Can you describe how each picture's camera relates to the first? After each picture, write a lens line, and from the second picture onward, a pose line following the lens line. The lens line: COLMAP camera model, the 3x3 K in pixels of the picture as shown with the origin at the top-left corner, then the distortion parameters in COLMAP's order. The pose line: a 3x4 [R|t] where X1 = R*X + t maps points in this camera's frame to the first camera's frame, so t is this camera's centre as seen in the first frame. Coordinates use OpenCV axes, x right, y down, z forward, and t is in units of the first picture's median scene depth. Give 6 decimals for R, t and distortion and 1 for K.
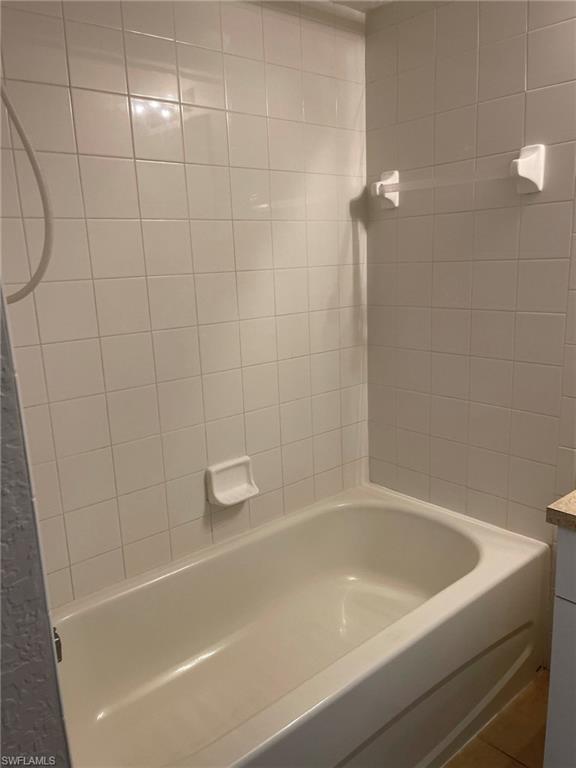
lens RADIAL K [[587.0, 0, 286.2], [0, 587.0, 388.0], [0, 0, 1]] dist [0.070344, -0.090099]
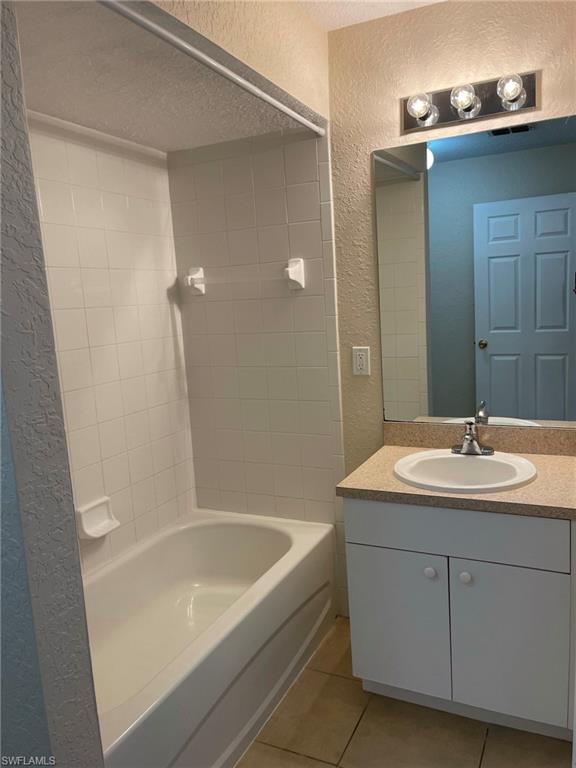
lens RADIAL K [[587.0, 0, 289.8], [0, 587.0, 385.1], [0, 0, 1]] dist [0.070344, -0.090099]
pose [[0.916646, -0.070020, 0.393519, -0.176650], [0.106566, 0.991712, -0.071773, 0.015190], [-0.385232, 0.107726, 0.916511, -0.280050]]
